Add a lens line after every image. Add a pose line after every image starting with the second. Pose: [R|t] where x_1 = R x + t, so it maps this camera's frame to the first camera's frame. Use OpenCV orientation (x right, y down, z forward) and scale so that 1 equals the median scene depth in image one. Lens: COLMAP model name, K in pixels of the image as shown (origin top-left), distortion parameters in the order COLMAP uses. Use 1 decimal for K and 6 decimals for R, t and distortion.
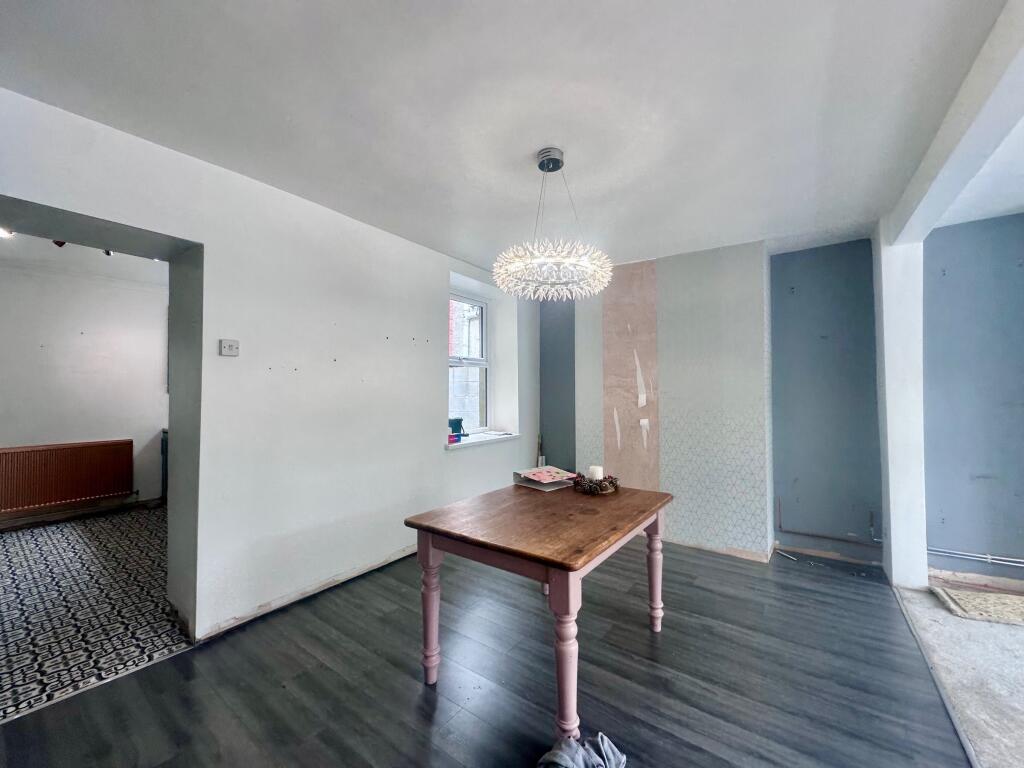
lens RADIAL K [[408.8, 0, 512.1], [0, 408.8, 383.8], [0, 0, 1]] dist [-0.005535, 0.001321]
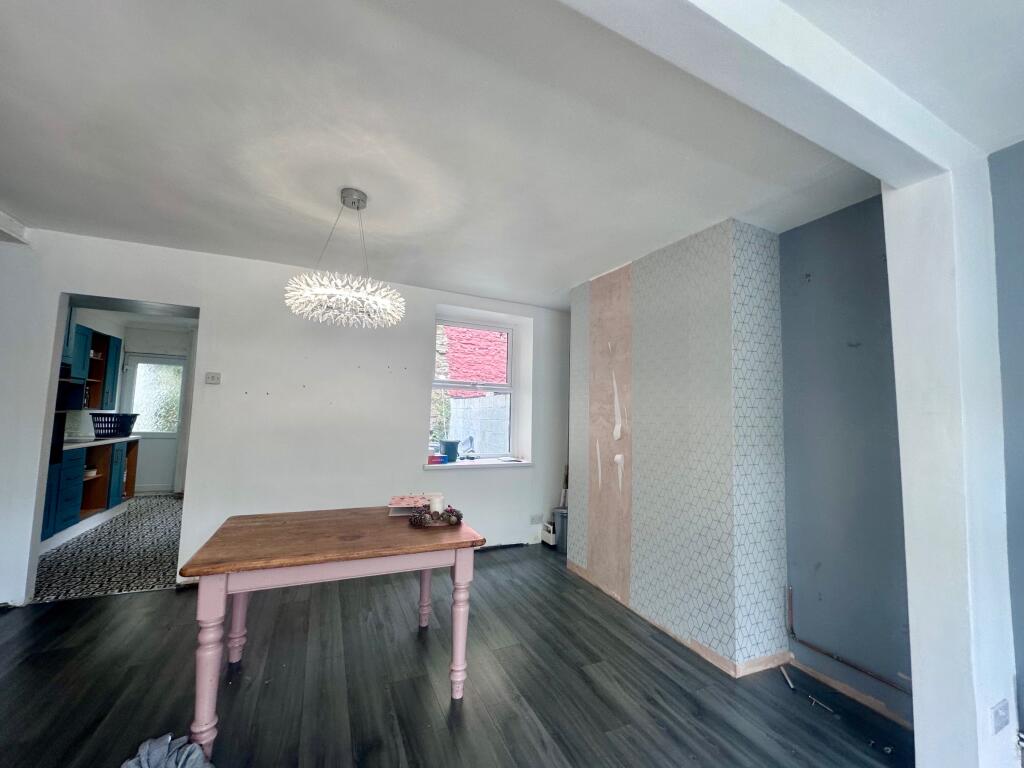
lens RADIAL K [[408.8, 0, 512.4], [0, 408.8, 383.7], [0, 0, 1]] dist [-0.005535, 0.001321]
pose [[0.873778, -0.010734, -0.486206, 0.732263], [-0.019628, 0.998163, -0.057310, -0.006805], [0.485928, 0.059619, 0.871963, 0.221558]]
